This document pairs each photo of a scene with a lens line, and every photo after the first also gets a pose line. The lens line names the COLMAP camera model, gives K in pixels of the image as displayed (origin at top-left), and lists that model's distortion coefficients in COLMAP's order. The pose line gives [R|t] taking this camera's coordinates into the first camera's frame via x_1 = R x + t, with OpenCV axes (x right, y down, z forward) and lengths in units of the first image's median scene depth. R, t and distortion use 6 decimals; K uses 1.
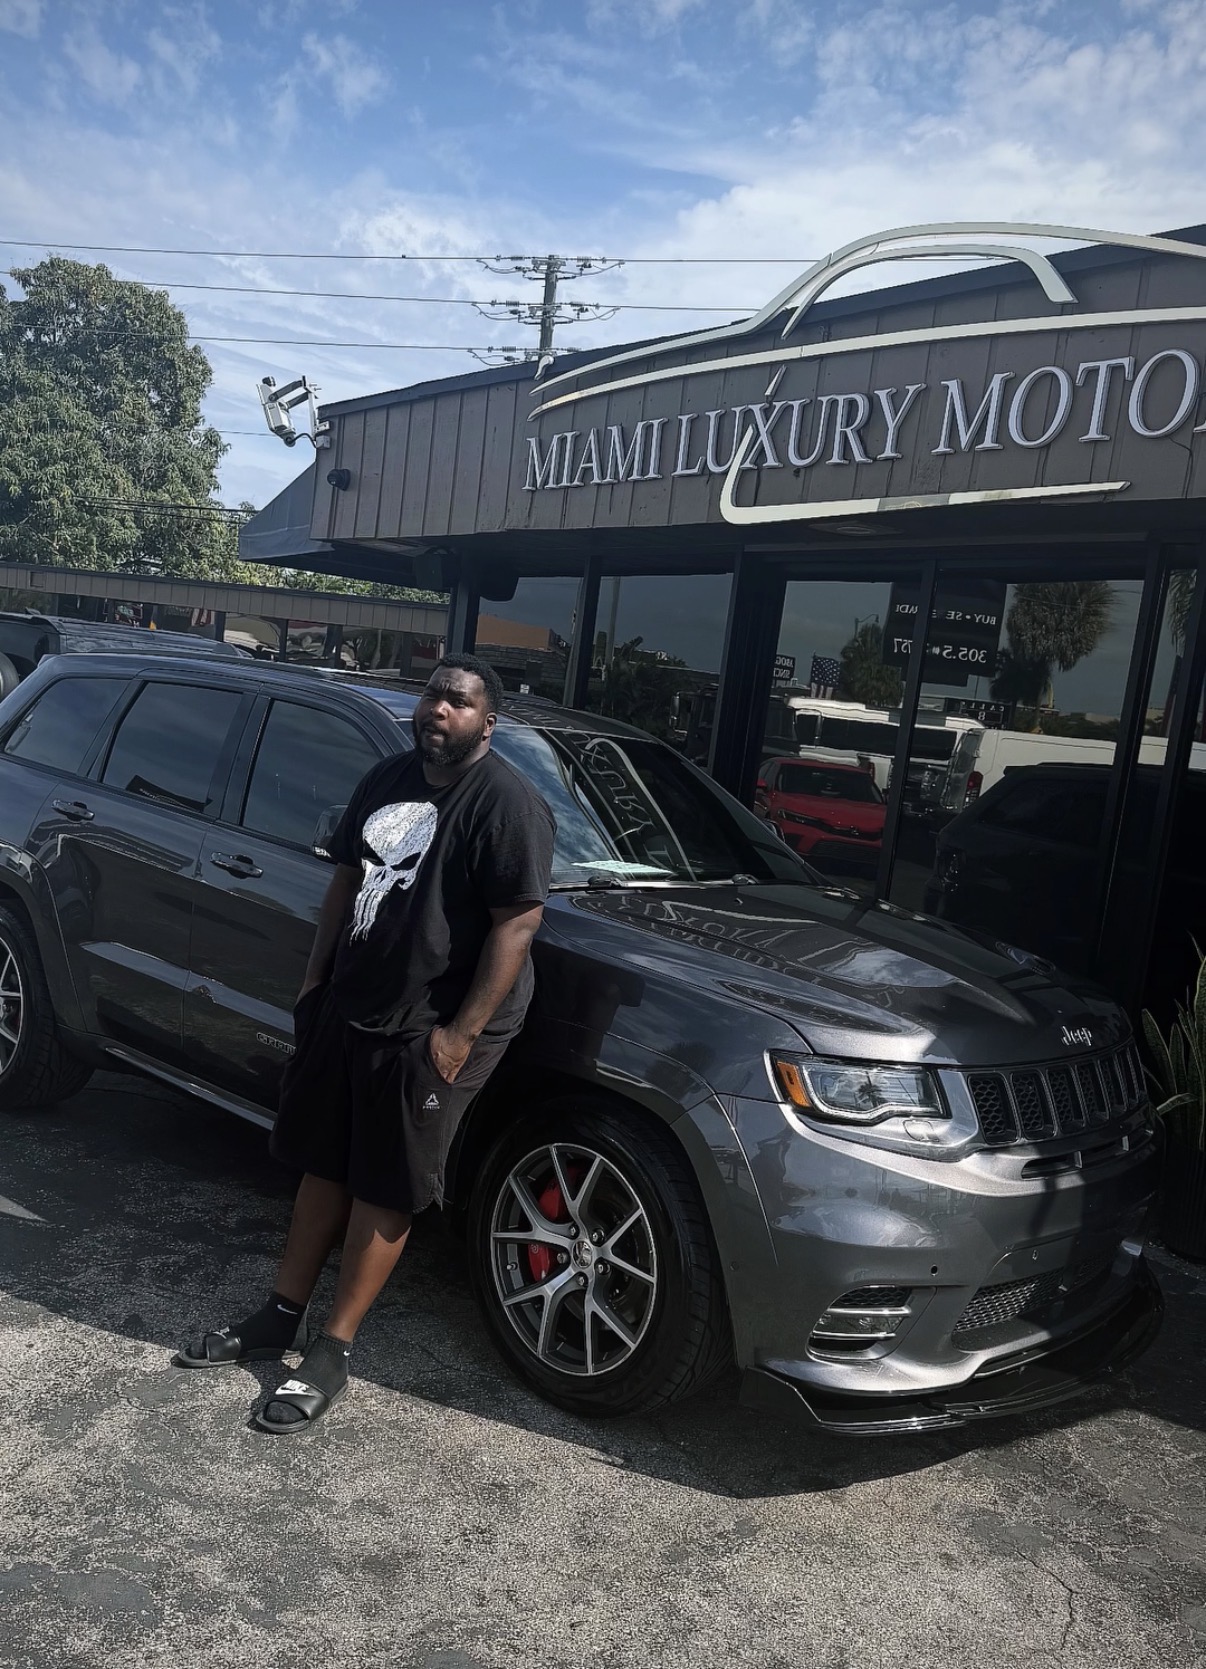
lens RADIAL K [[1499.8, 0, 589.0], [0, 1499.8, 923.9], [0, 0, 1]] dist [0.109237, -0.208485]
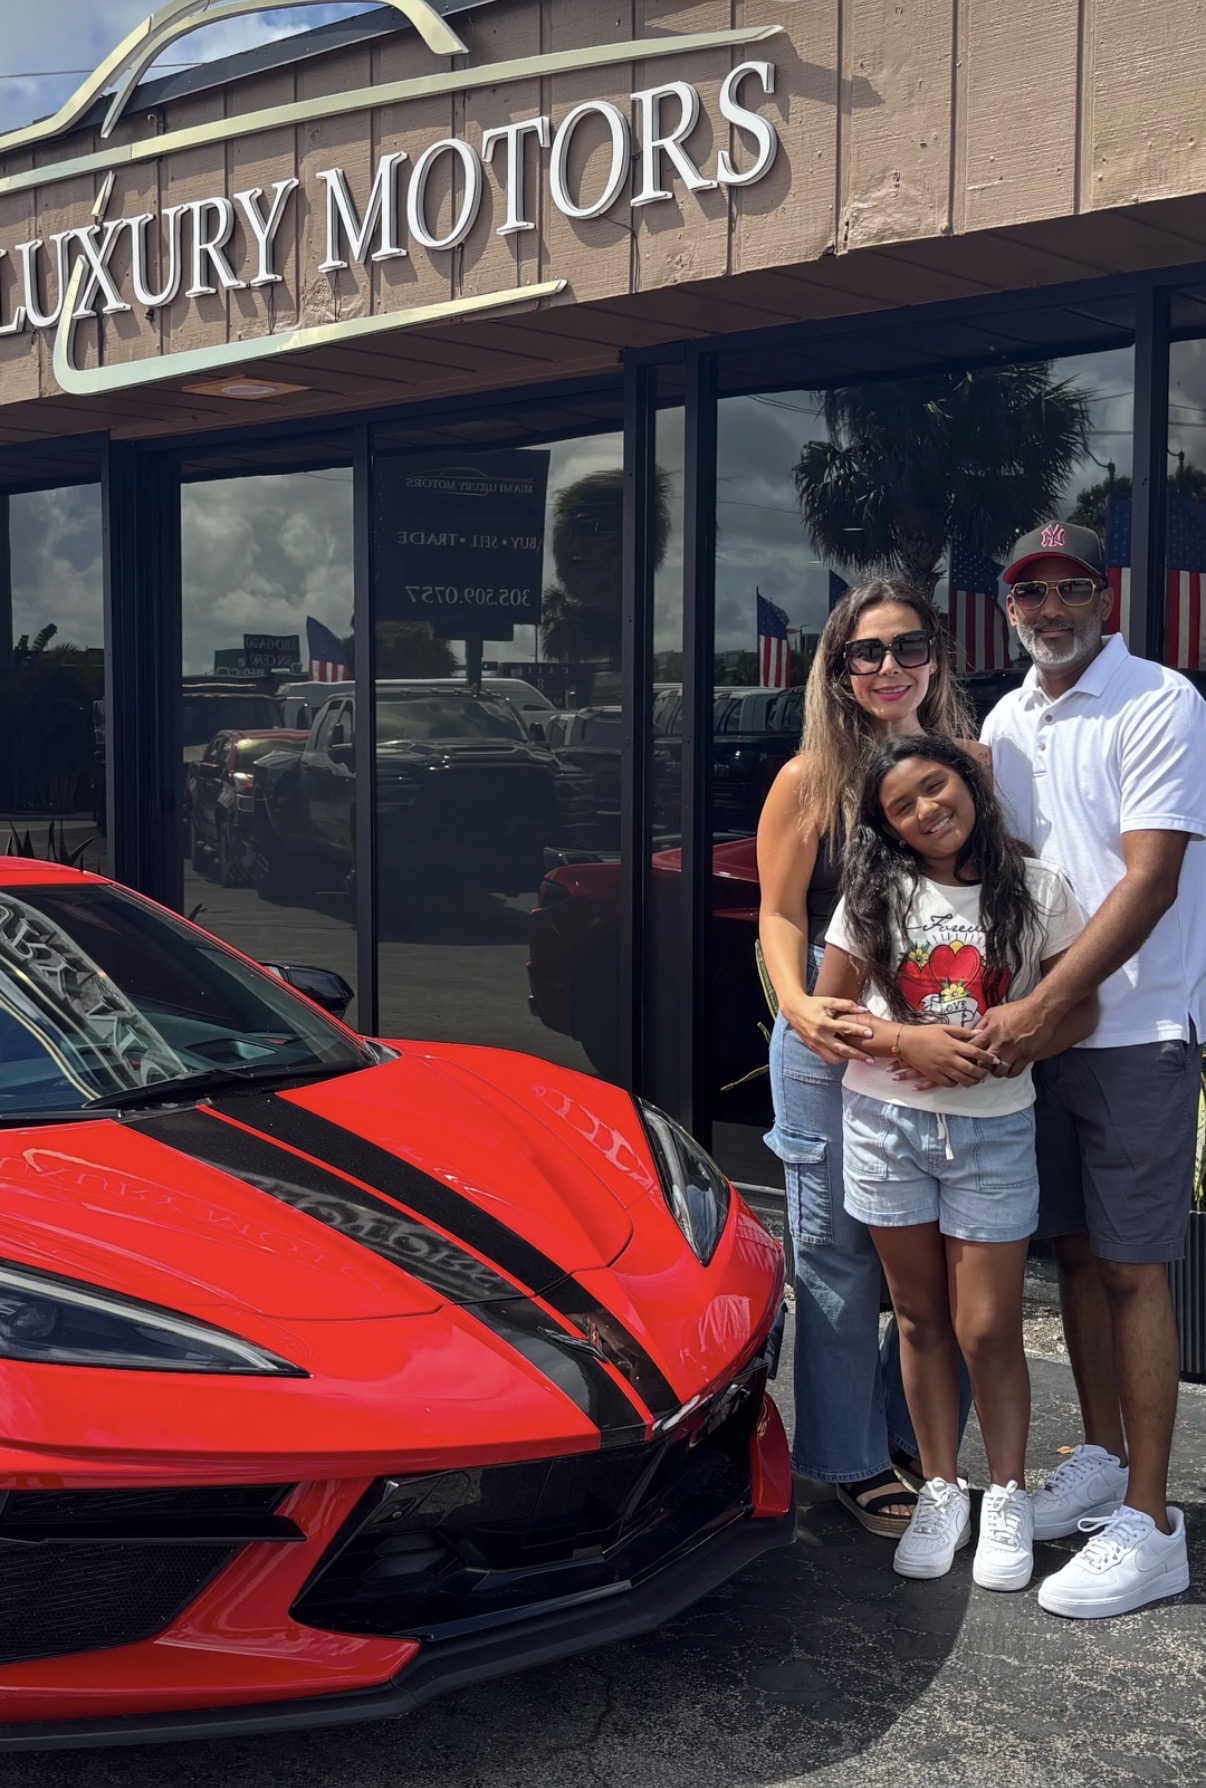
lens RADIAL K [[2251.2, 0, 445.6], [0, 2251.2, 925.8], [0, 0, 1]] dist [0.012083, 0.000000]
pose [[0.973772, -0.133136, 0.184506, 0.037093], [0.142438, 0.989072, -0.038055, 0.046223], [-0.177424, 0.063338, 0.982094, -0.051268]]
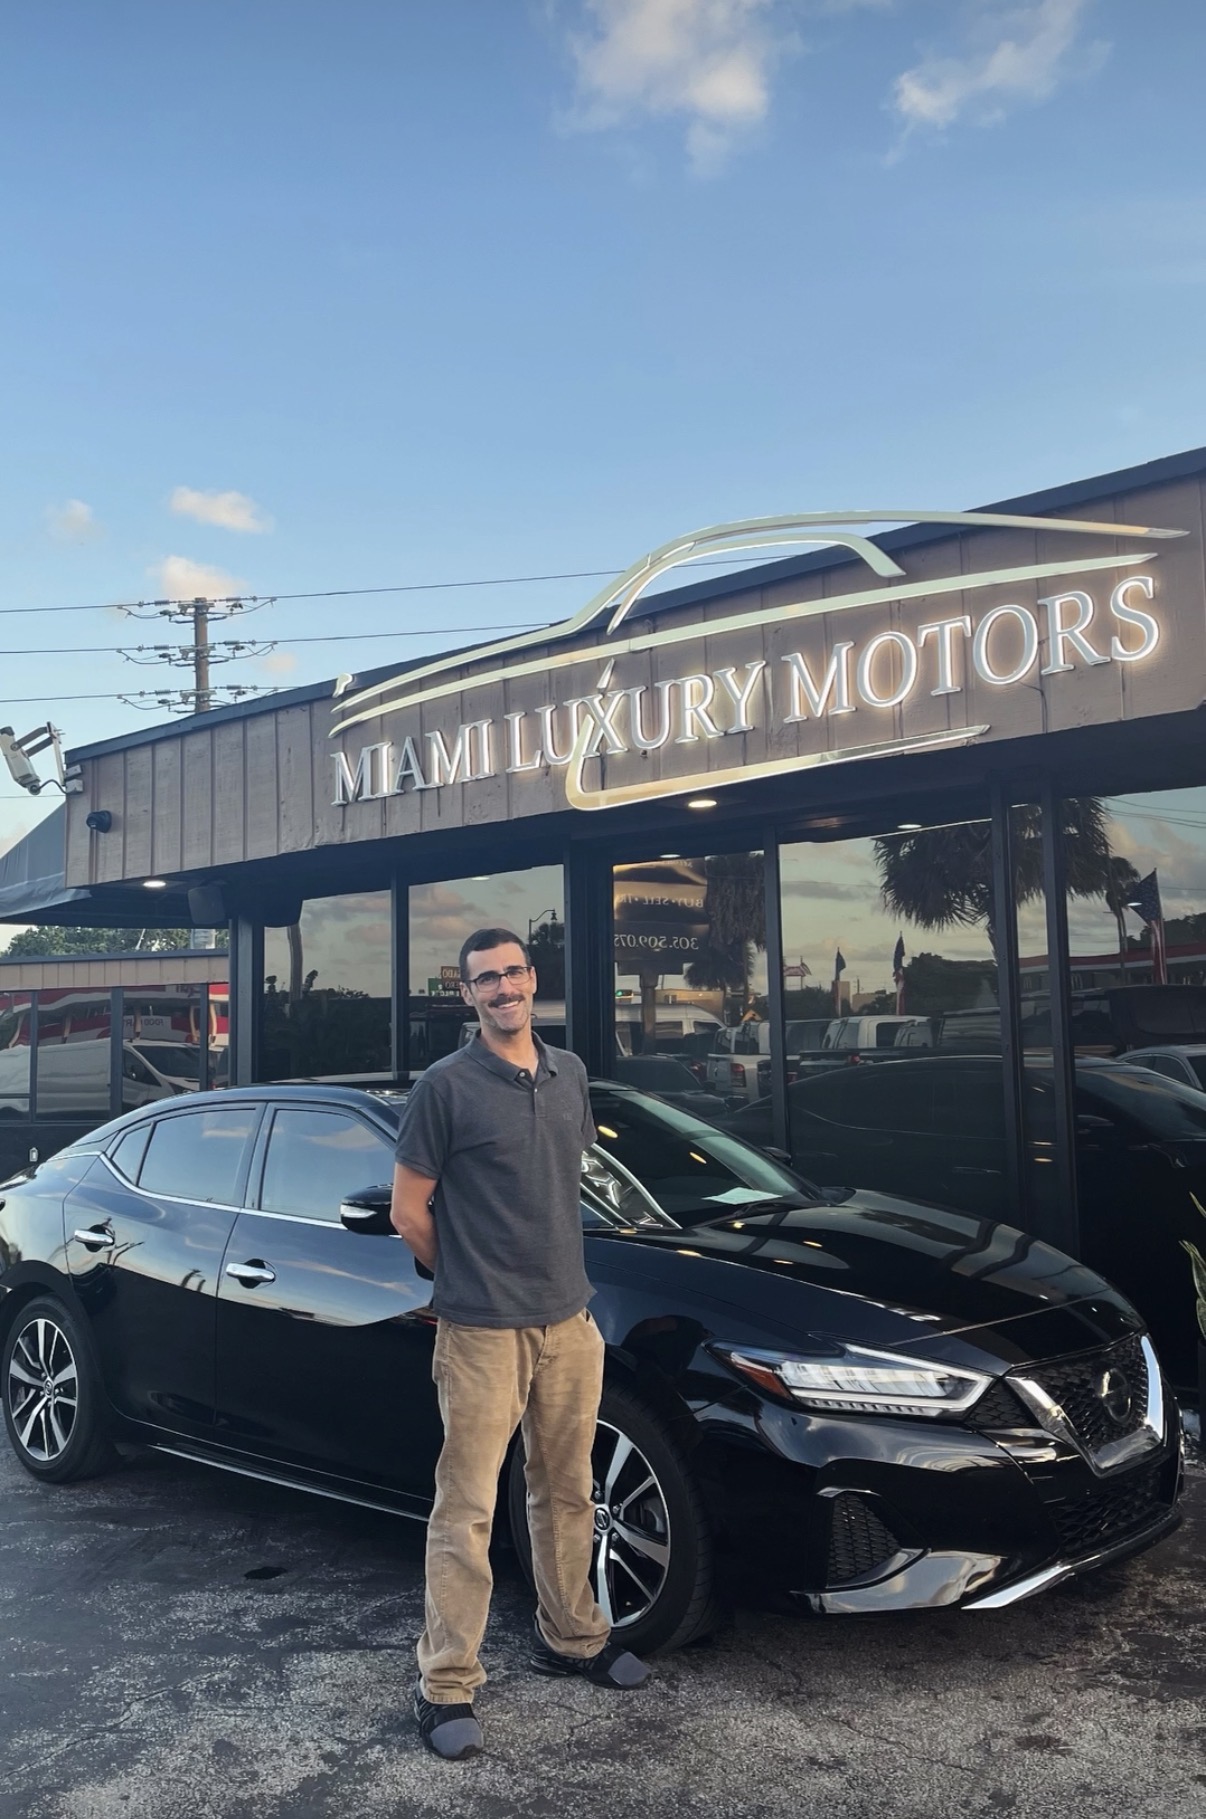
lens RADIAL K [[1622.8, 0, 621.7], [0, 1622.8, 910.2], [0, 0, 1]] dist [0.067051, -0.073093]
pose [[0.965737, -0.119671, 0.230283, -0.137488], [0.166581, 0.966259, -0.196454, 0.015594], [-0.199003, 0.228084, 0.953087, -0.016401]]
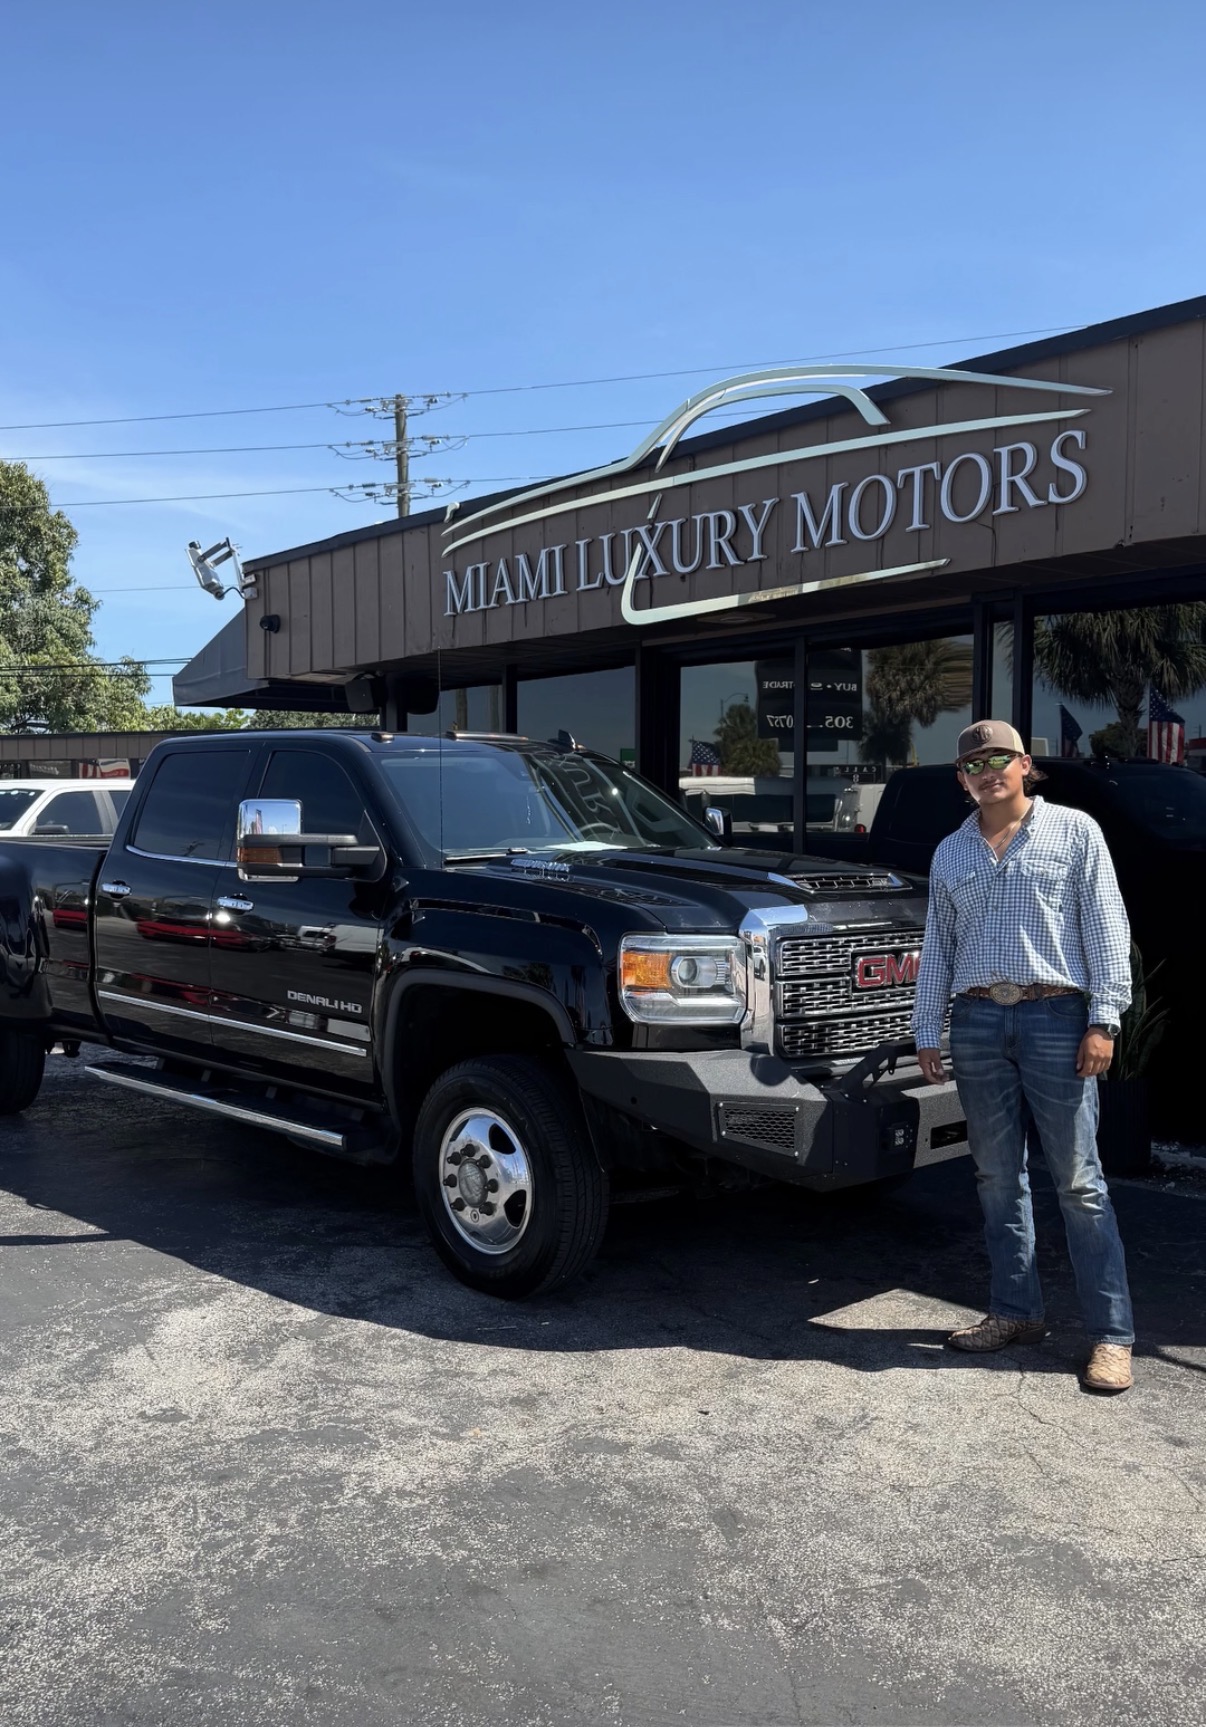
lens RADIAL K [[1493.0, 0, 595.4], [0, 1493.0, 926.0], [0, 0, 1]] dist [0.107086, -0.198464]
pose [[0.989692, -0.124061, 0.071544, -0.050363], [0.128422, 0.989905, -0.059962, 0.038516], [-0.063383, 0.068531, 0.995633, -0.164007]]
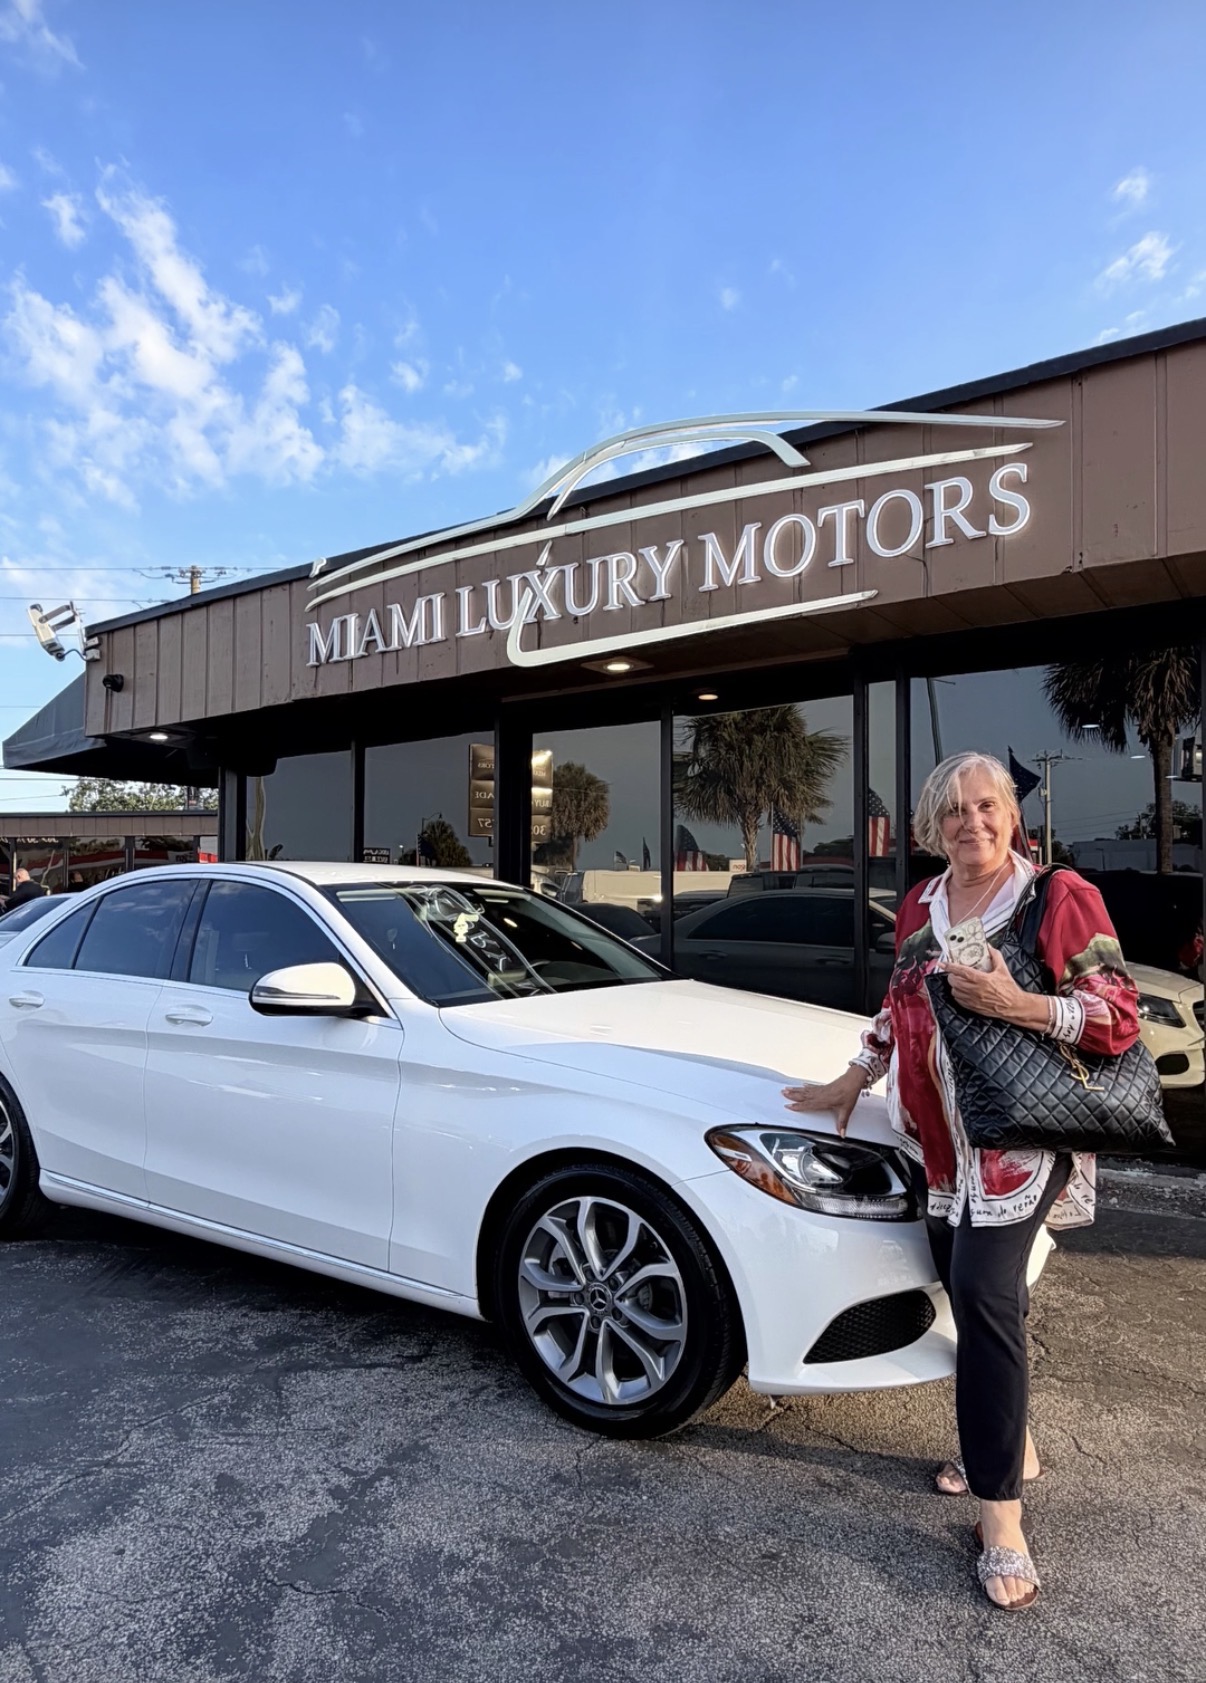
lens RADIAL K [[1086.5, 0, 608.3], [0, 1086.5, 890.1], [0, 0, 1]] dist [-0.007869, 0.008863]
pose [[0.937214, -0.108966, 0.331294, -0.151424], [0.154225, 0.981498, -0.113470, 0.023966], [-0.312800, 0.157440, 0.936680, 0.185223]]
